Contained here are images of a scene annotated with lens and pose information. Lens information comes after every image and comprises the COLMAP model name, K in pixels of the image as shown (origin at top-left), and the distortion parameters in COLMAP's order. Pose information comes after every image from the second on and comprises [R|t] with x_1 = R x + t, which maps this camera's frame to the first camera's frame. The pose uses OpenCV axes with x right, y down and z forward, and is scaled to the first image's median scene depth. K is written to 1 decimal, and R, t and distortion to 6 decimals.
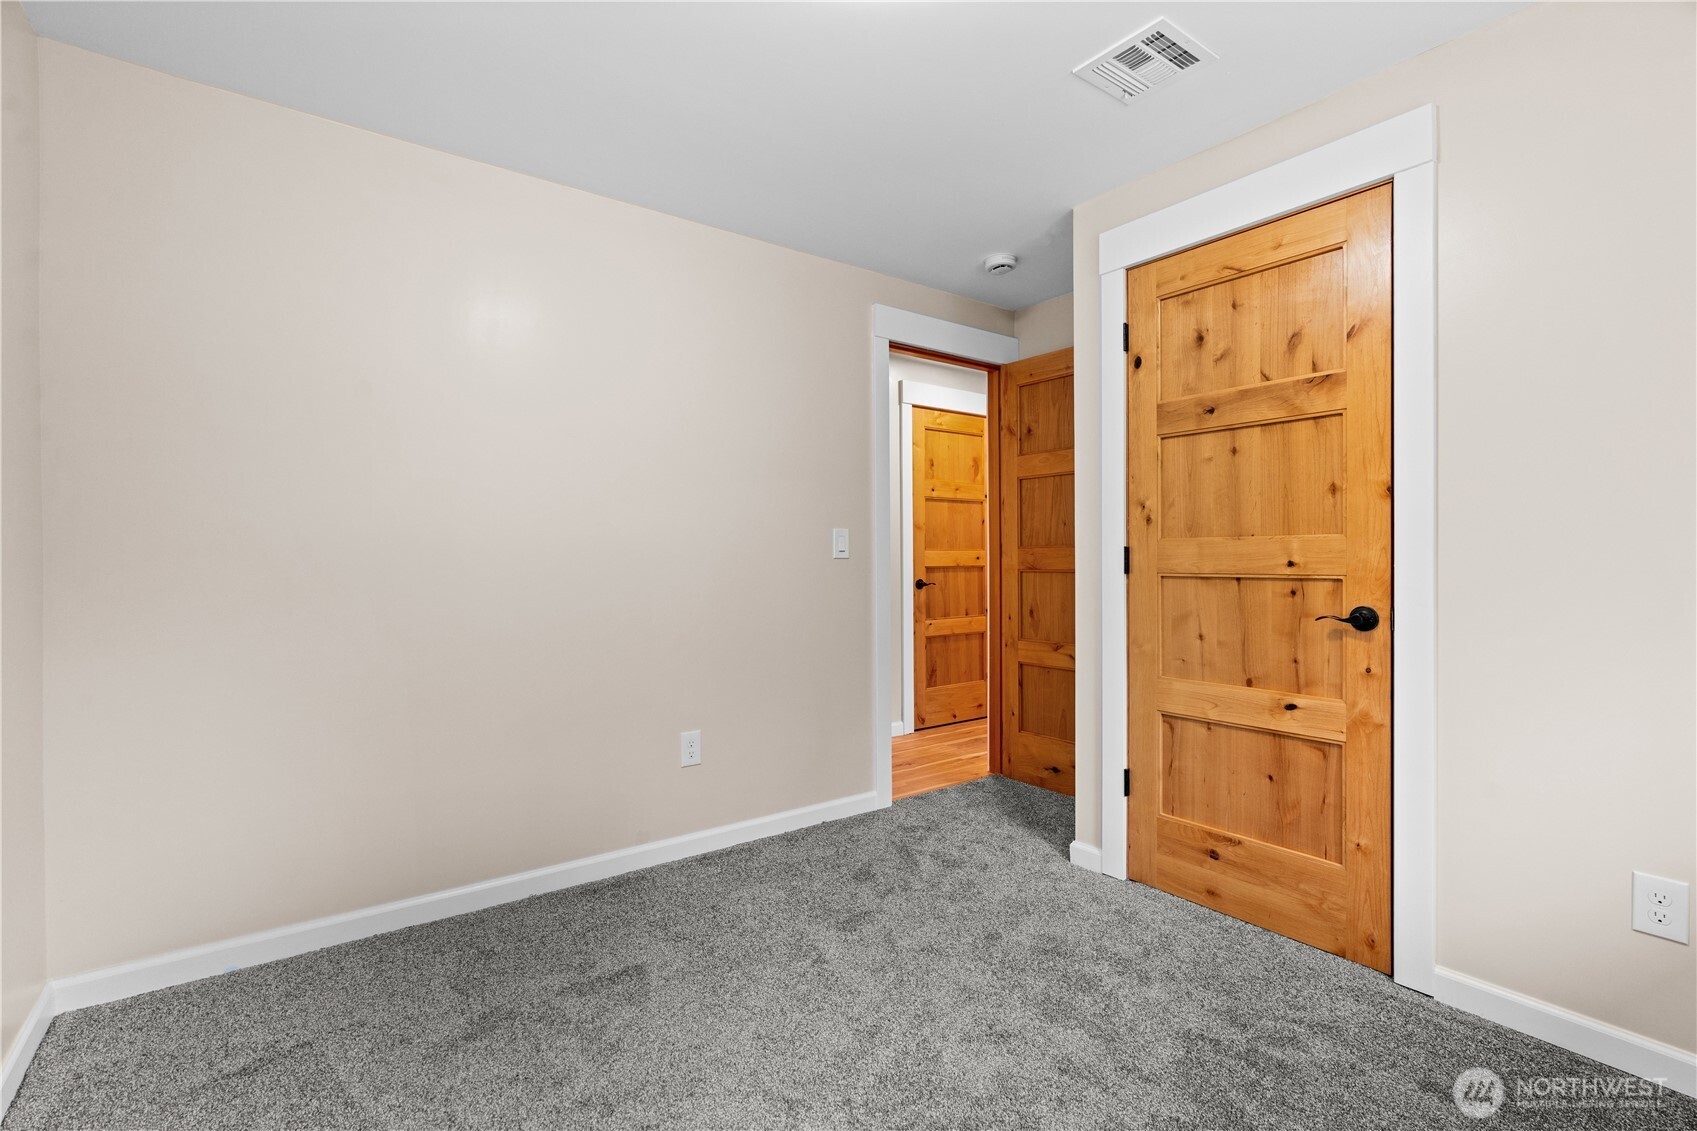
lens RADIAL K [[780.8, 0, 854.6], [0, 780.8, 562.5], [0, 0, 1]] dist [-0.004555, -0.000063]
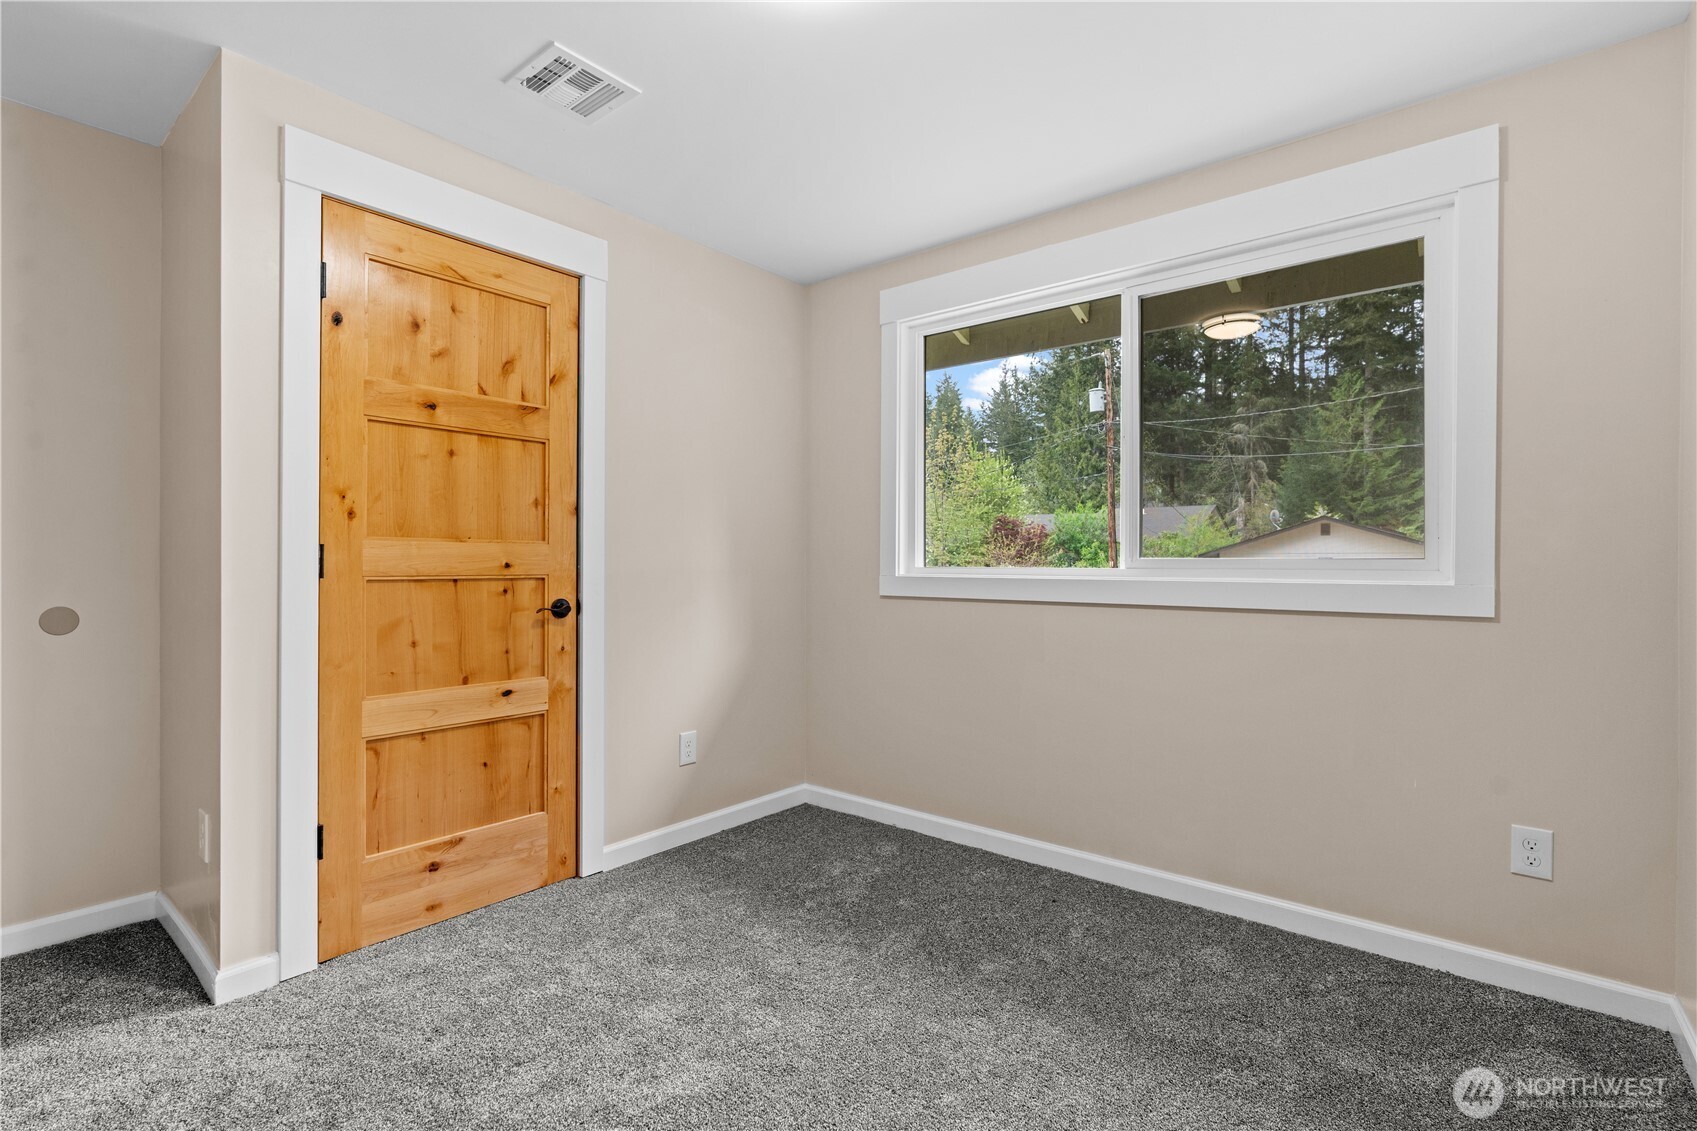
lens RADIAL K [[780.8, 0, 848.6], [0, 780.8, 561.3], [0, 0, 1]] dist [-0.004555, -0.000063]
pose [[-0.239278, 0.001658, 0.970950, -0.641931], [-0.000695, 0.999998, -0.001879, -0.002411], [-0.970951, -0.001124, -0.239276, 0.783414]]
